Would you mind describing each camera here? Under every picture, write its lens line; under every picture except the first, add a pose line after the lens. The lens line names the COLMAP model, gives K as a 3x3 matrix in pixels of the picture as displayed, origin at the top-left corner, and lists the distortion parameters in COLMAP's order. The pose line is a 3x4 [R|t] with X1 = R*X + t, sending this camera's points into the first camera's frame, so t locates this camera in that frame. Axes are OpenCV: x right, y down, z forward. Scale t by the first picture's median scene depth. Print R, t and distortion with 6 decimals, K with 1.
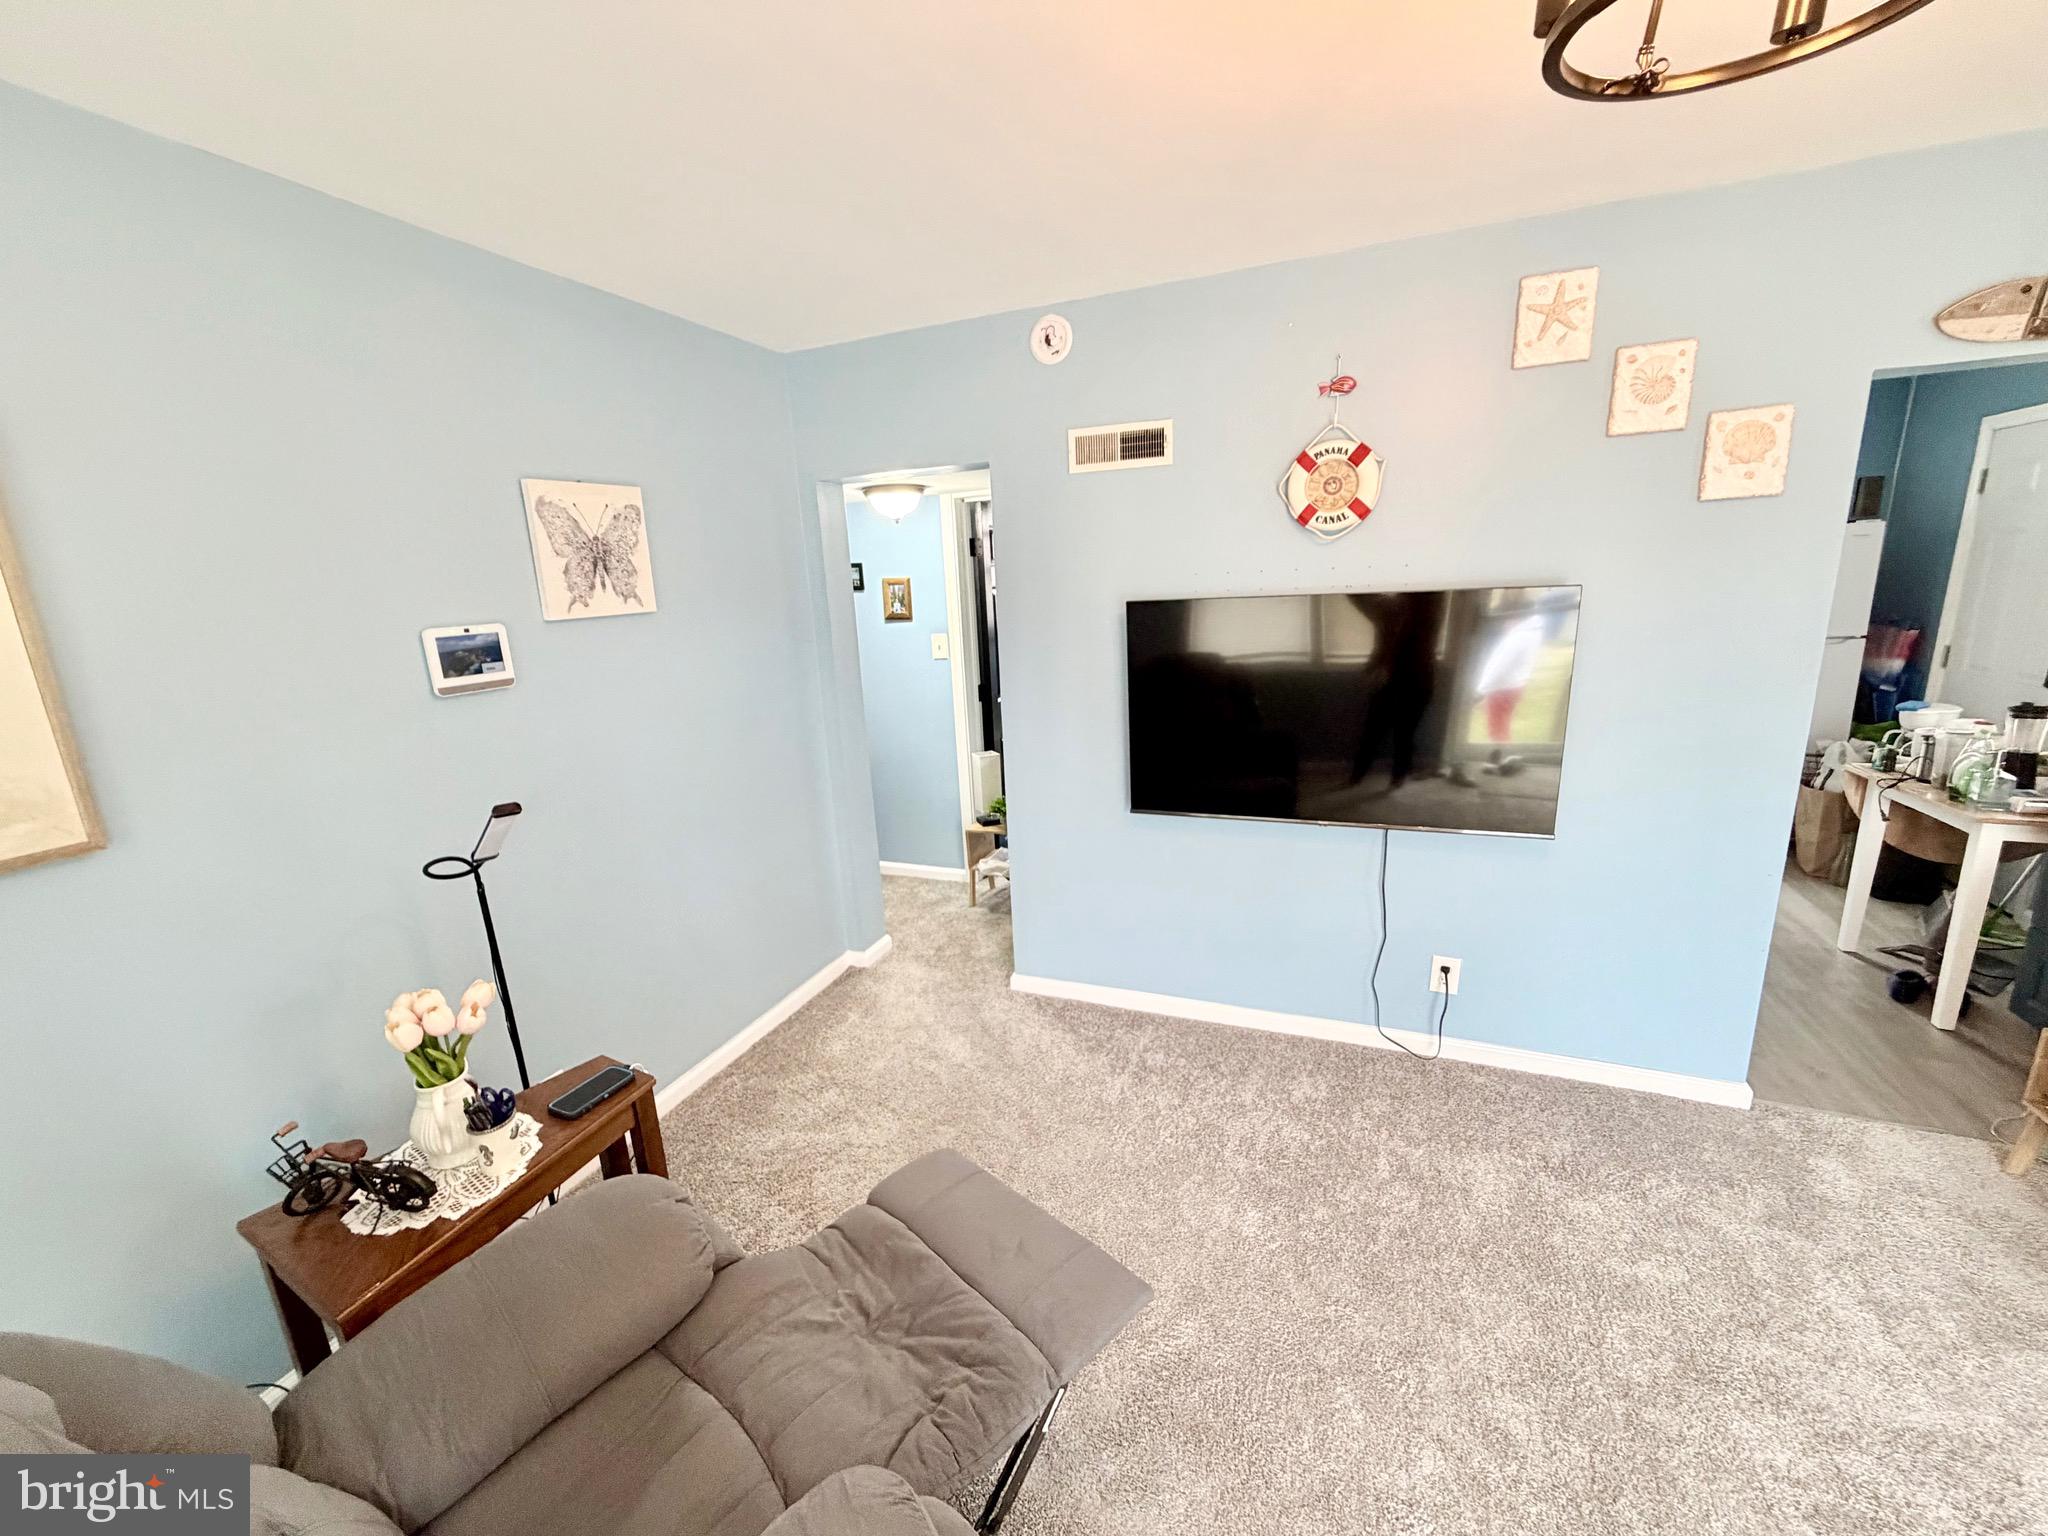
lens RADIAL K [[817.2, 0, 1022.9], [0, 817.2, 768.5], [0, 0, 1]] dist [0.000004, 0.000216]
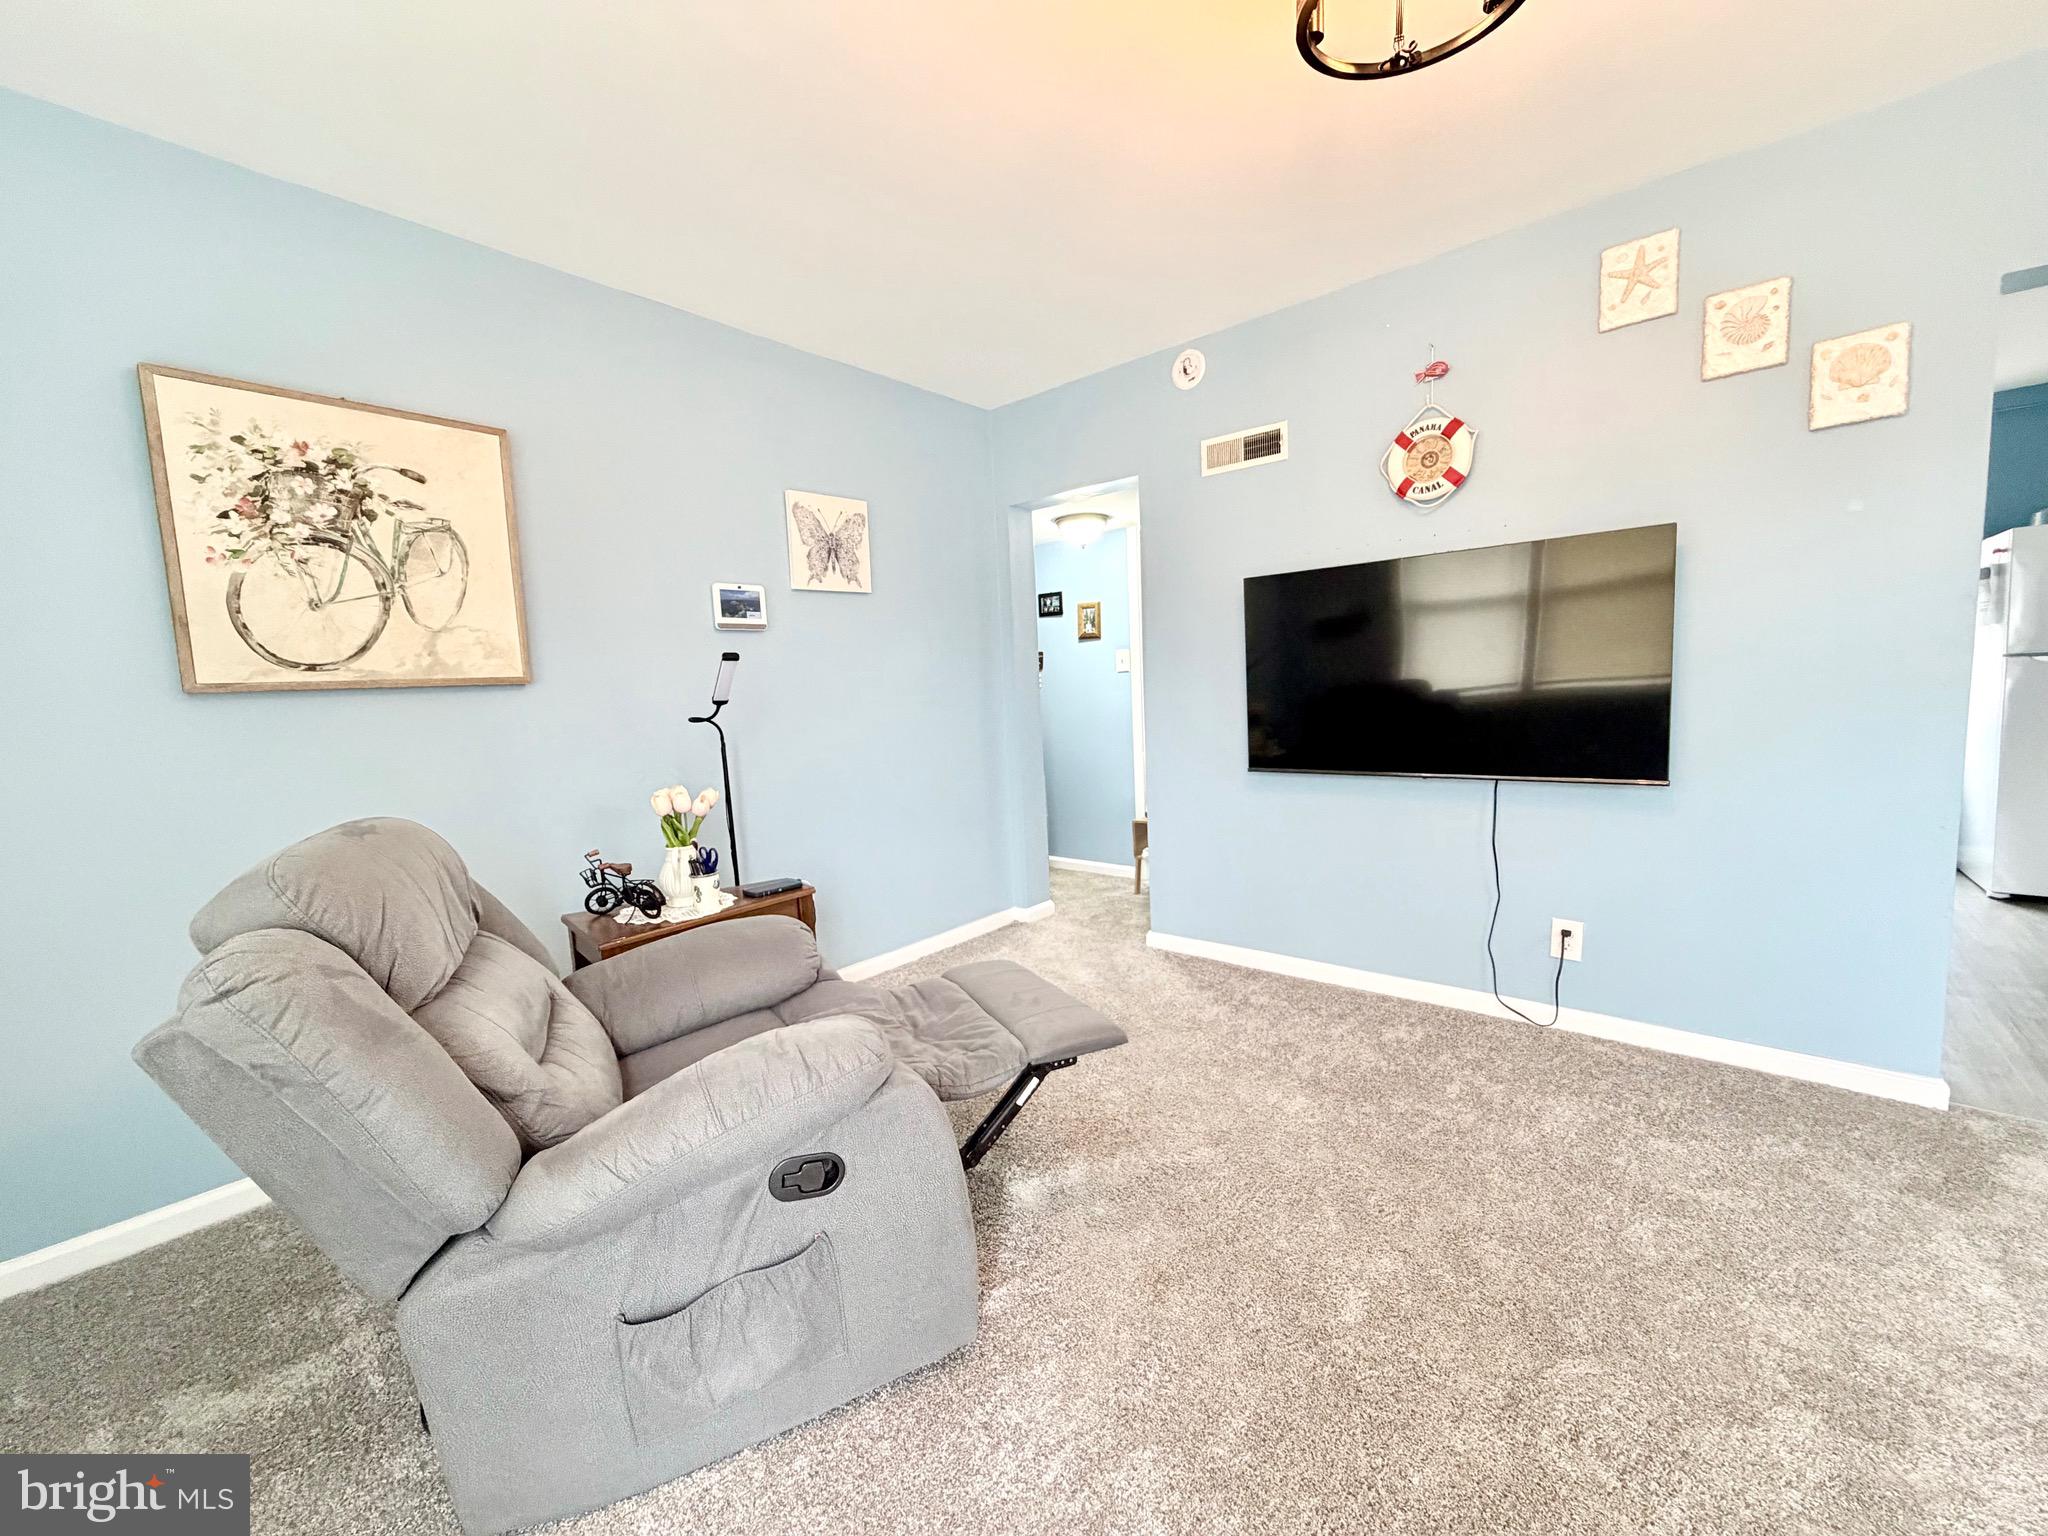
lens RADIAL K [[817.2, 0, 1022.9], [0, 817.2, 768.5], [0, 0, 1]] dist [0.000004, 0.000216]
pose [[0.949128, 0.036865, -0.312724, 0.228556], [-0.072468, 0.992038, -0.103000, 0.225869], [0.306437, 0.120423, 0.944243, -0.157869]]
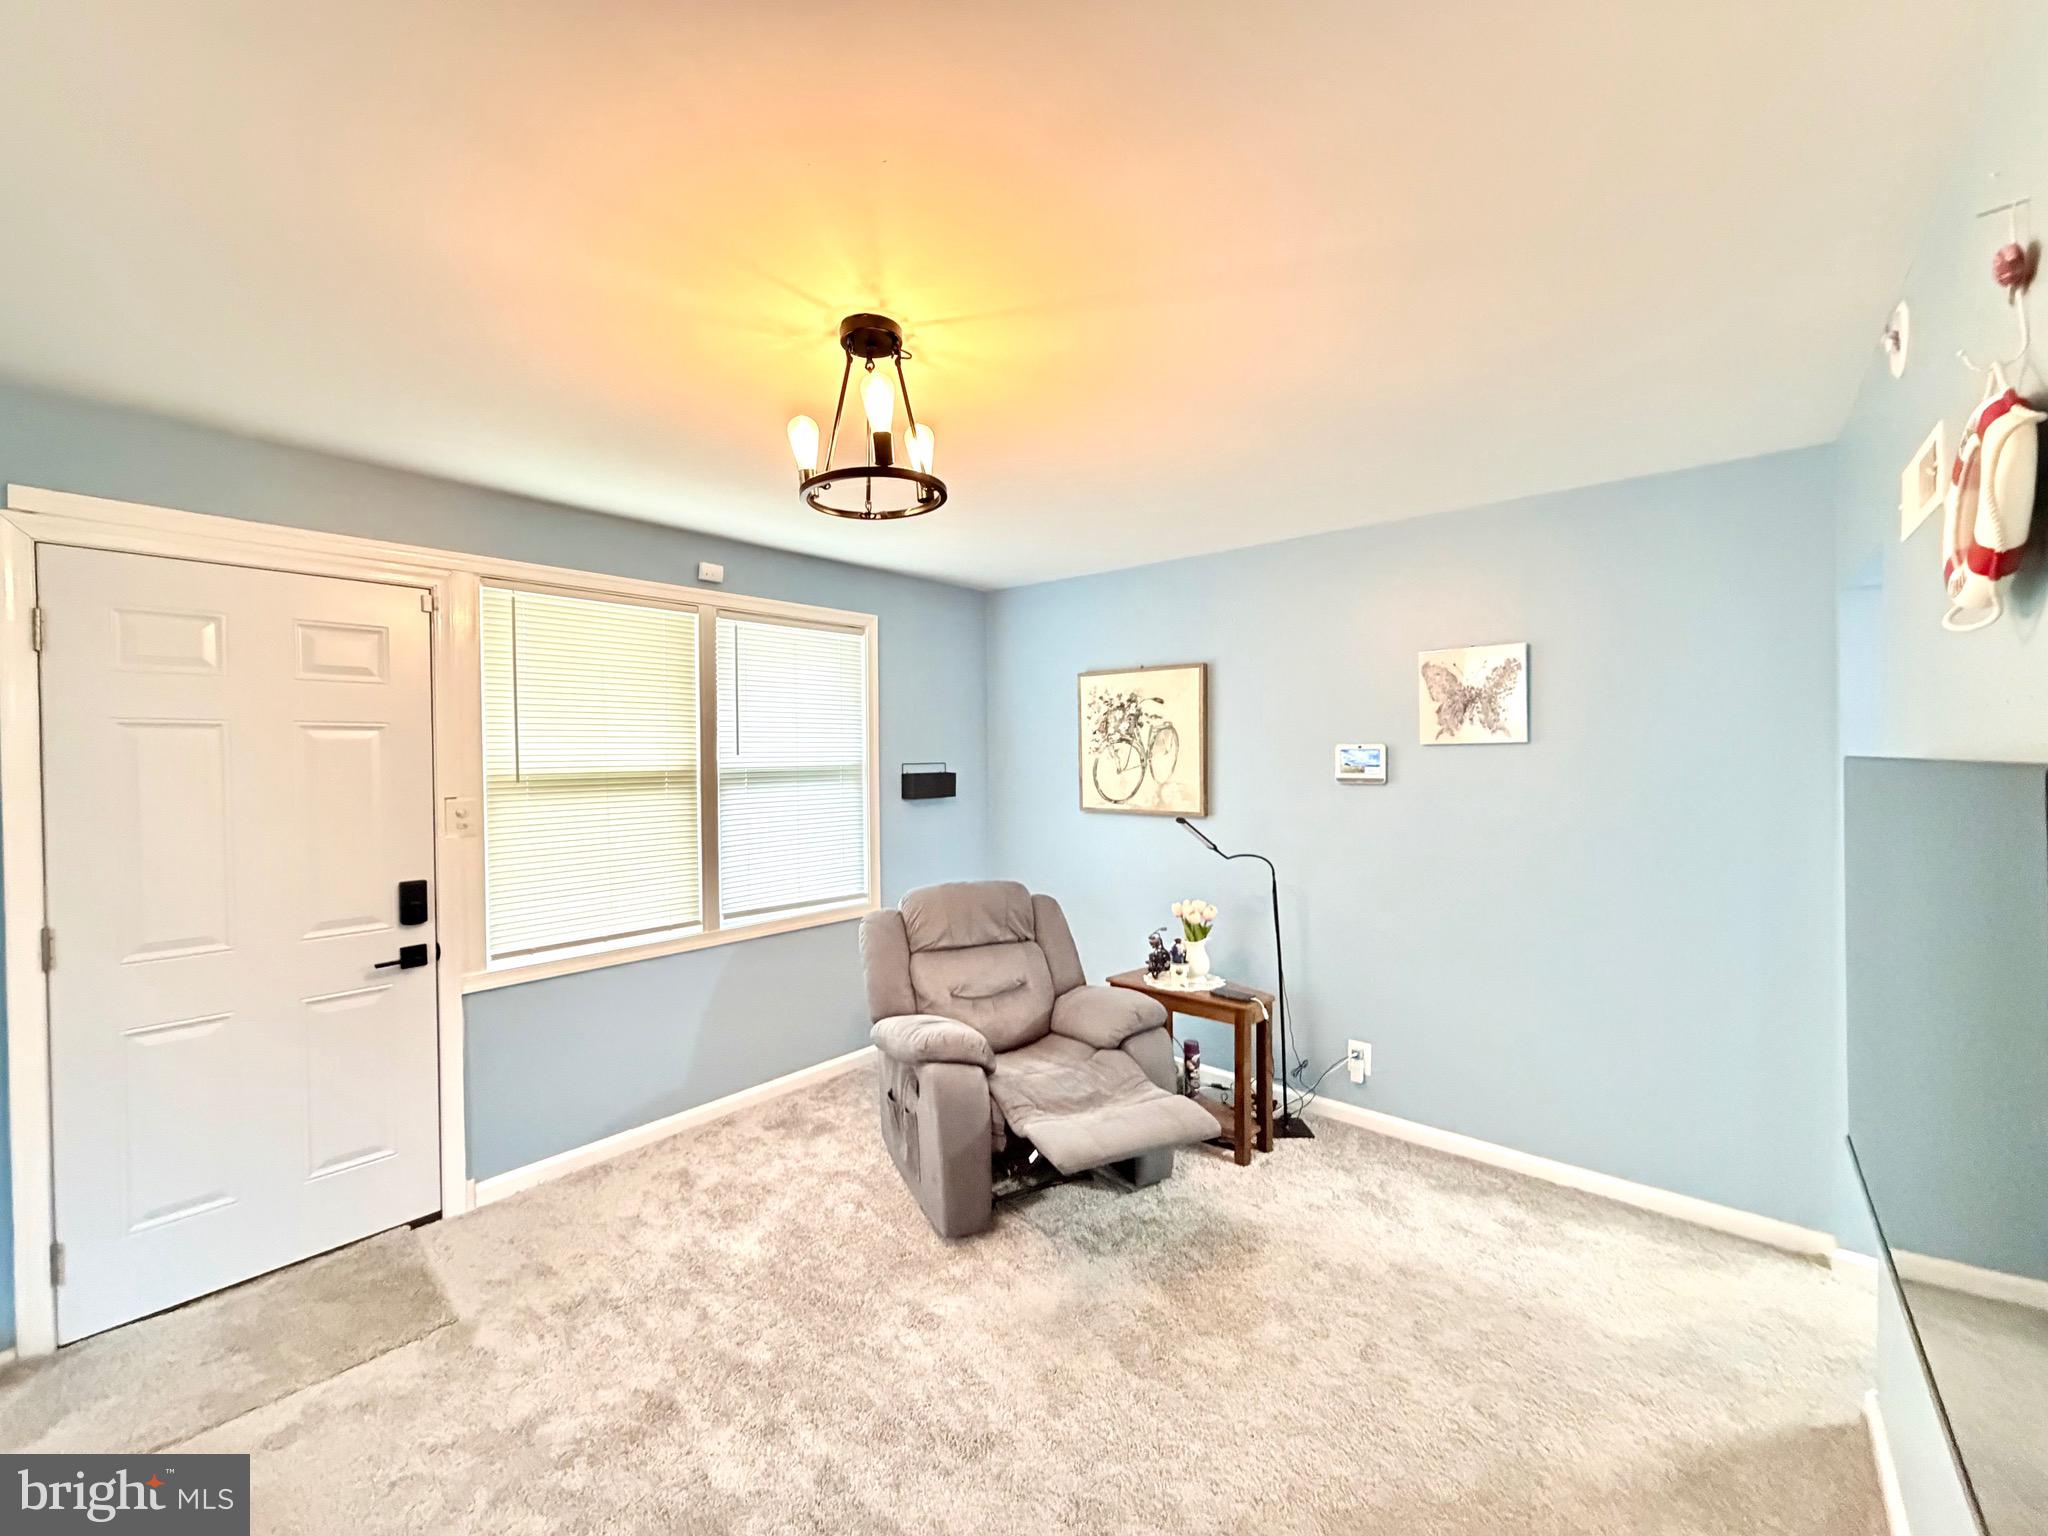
lens RADIAL K [[811.2, 0, 1028.2], [0, 811.2, 770.5], [0, 0, 1]] dist [0.001273, 0.000094]
pose [[-0.306280, 0.066081, -0.949645, 0.956323], [-0.202465, 0.970242, 0.132813, -0.174161], [0.930162, 0.232948, -0.283786, 0.719586]]
